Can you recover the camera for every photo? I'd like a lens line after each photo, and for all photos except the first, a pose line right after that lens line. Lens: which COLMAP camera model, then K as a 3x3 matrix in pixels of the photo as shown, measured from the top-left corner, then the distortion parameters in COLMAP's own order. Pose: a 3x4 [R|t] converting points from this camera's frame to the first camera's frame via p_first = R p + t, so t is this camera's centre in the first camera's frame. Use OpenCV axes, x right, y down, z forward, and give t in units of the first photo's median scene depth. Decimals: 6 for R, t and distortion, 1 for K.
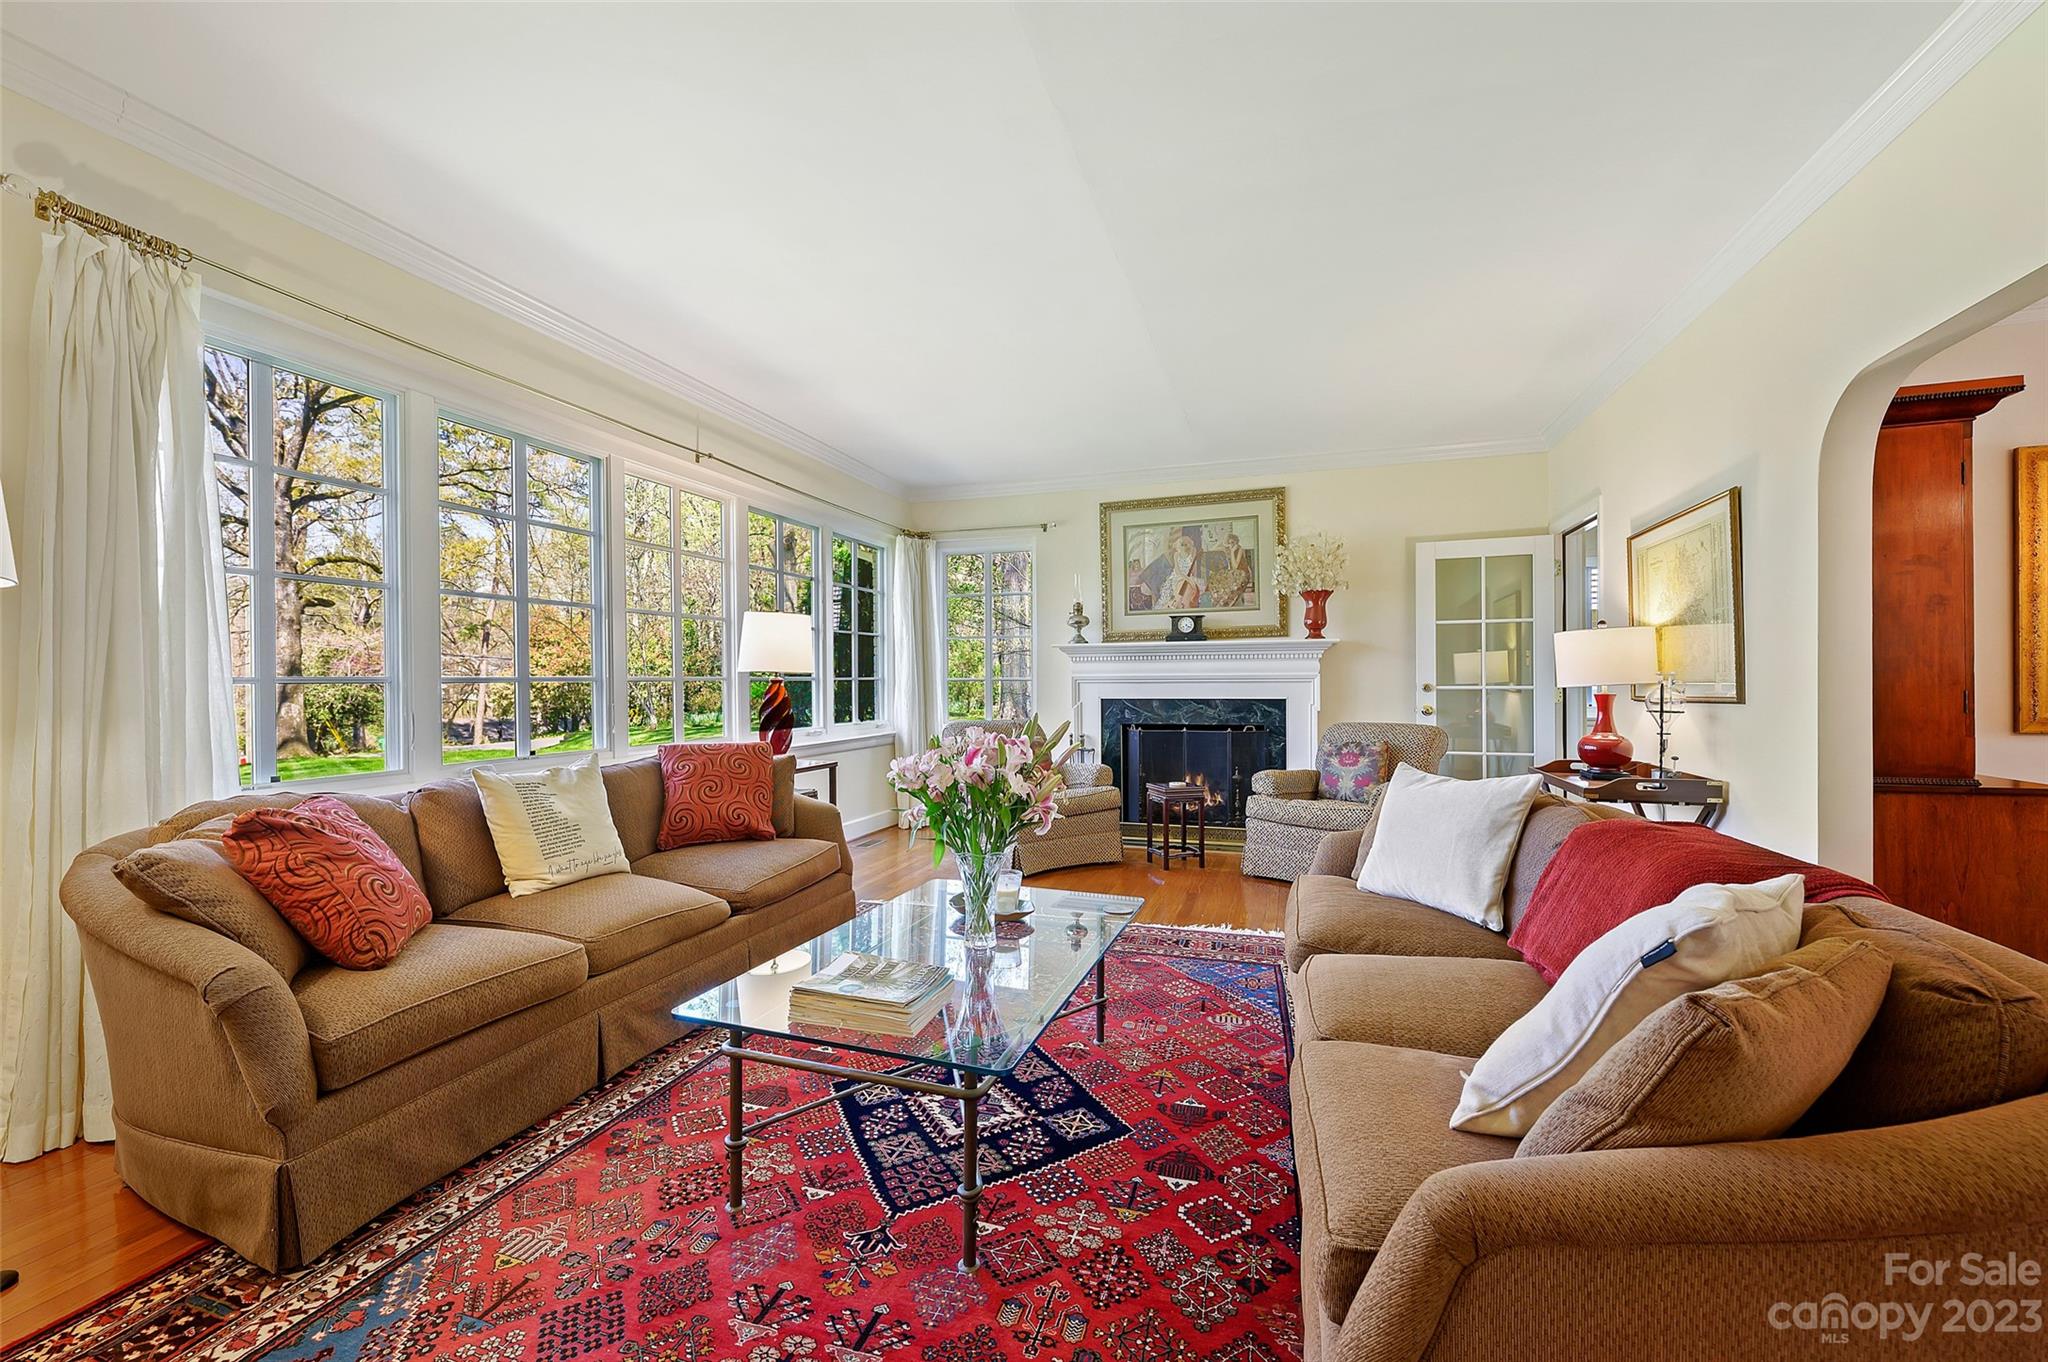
lens RADIAL K [[818.2, 0, 1026.1], [0, 818.2, 674.7], [0, 0, 1]] dist [-0.000167, 0.000371]
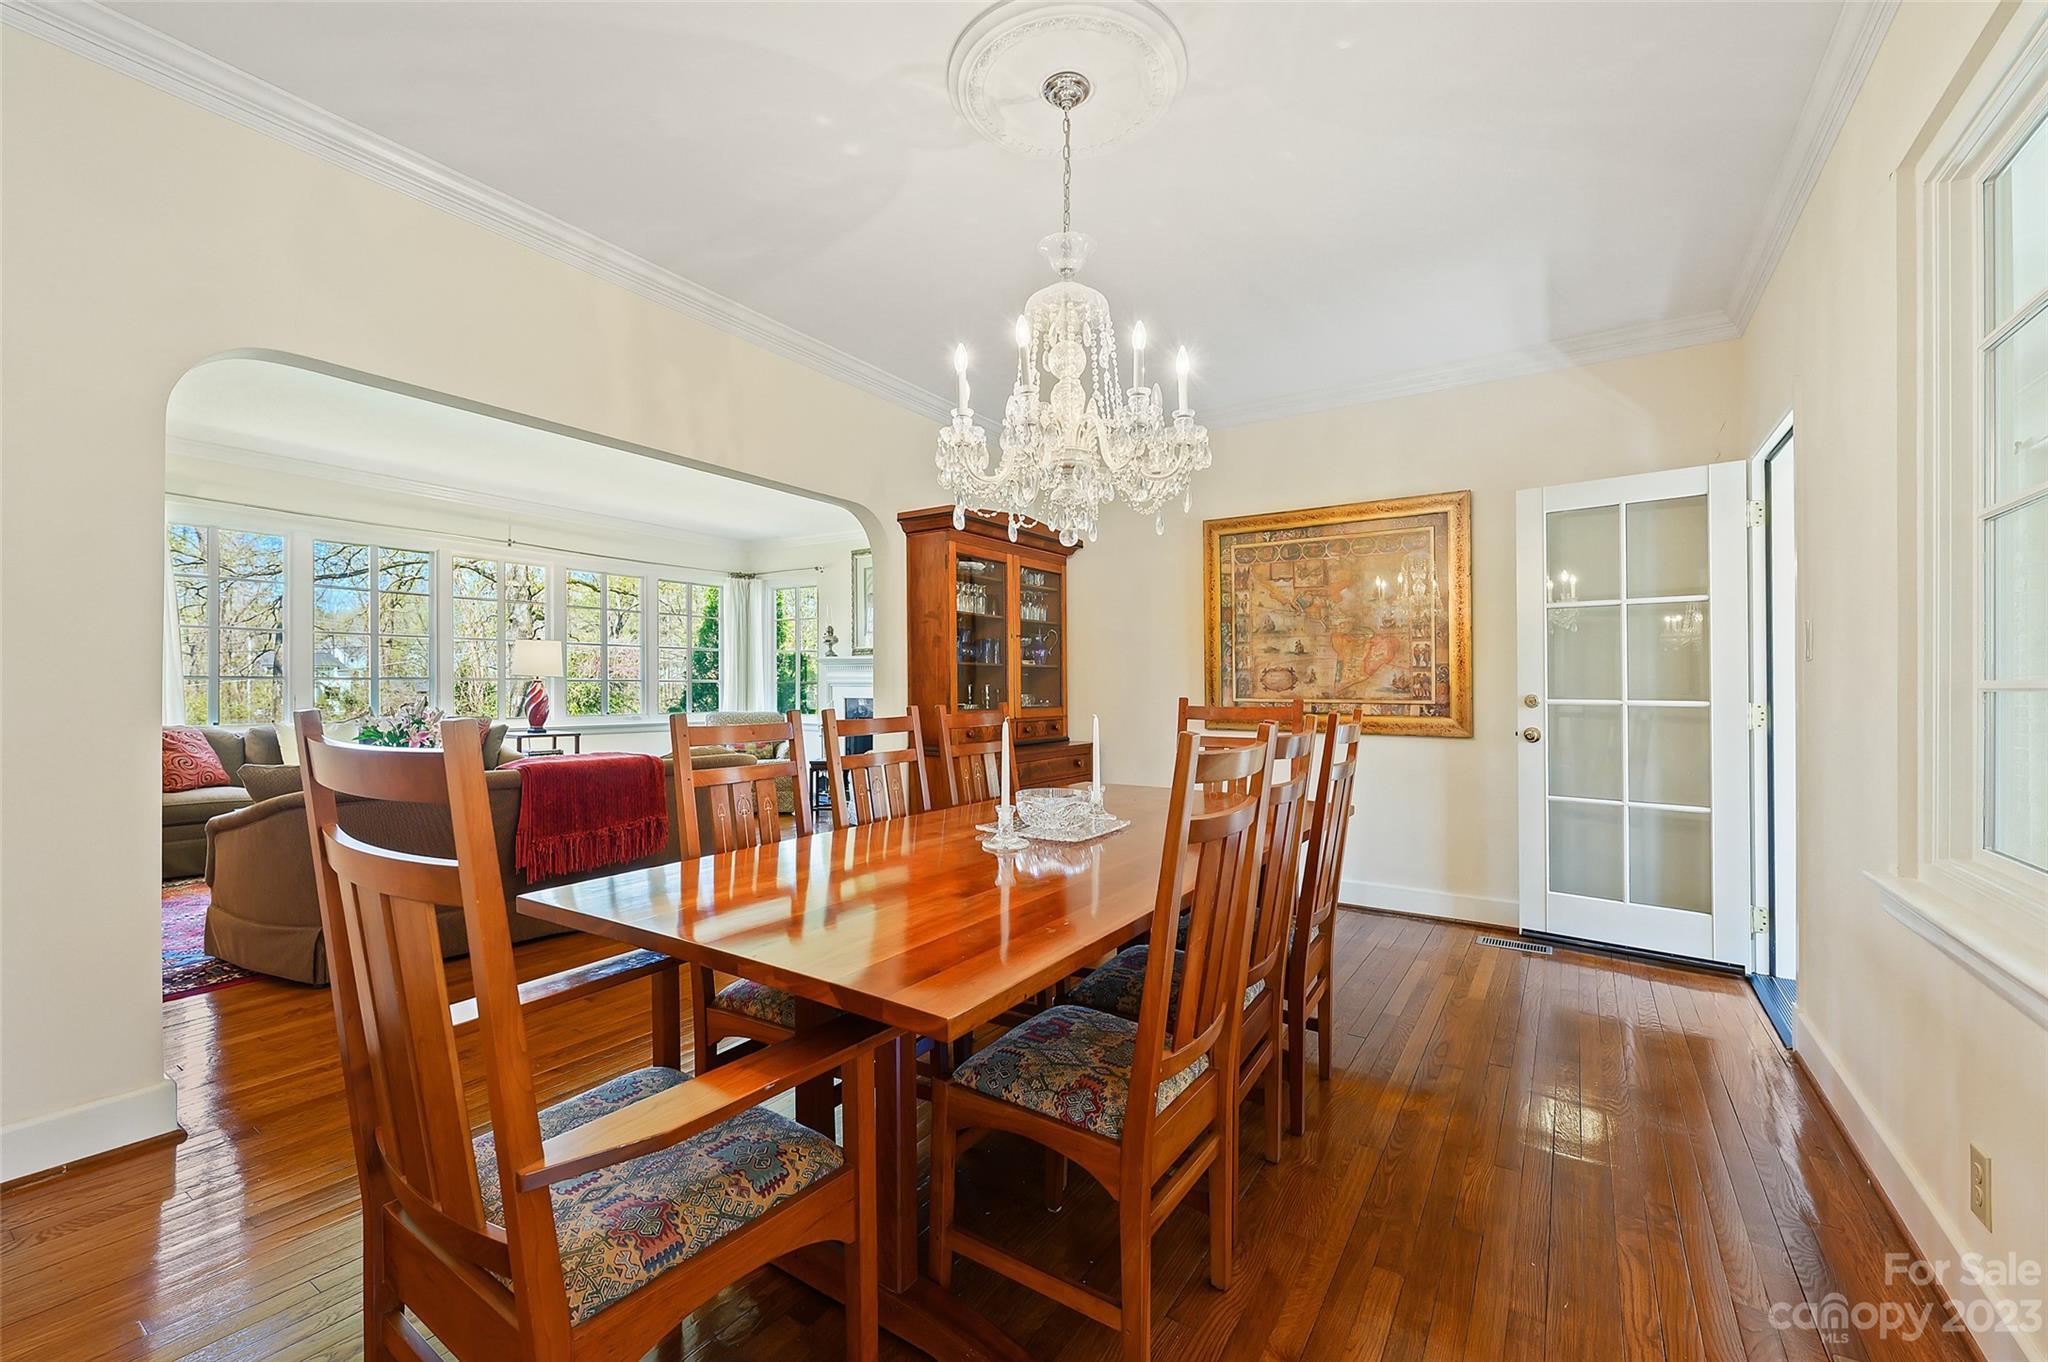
lens RADIAL K [[818.2, 0, 1015.4], [0, 818.2, 682.9], [0, 0, 1]] dist [-0.000167, 0.000371]
pose [[0.965141, 0.012686, -0.261422, 0.802649], [-0.011592, 0.999916, 0.005725, -0.006169], [0.261473, -0.002495, 0.965207, -0.256355]]
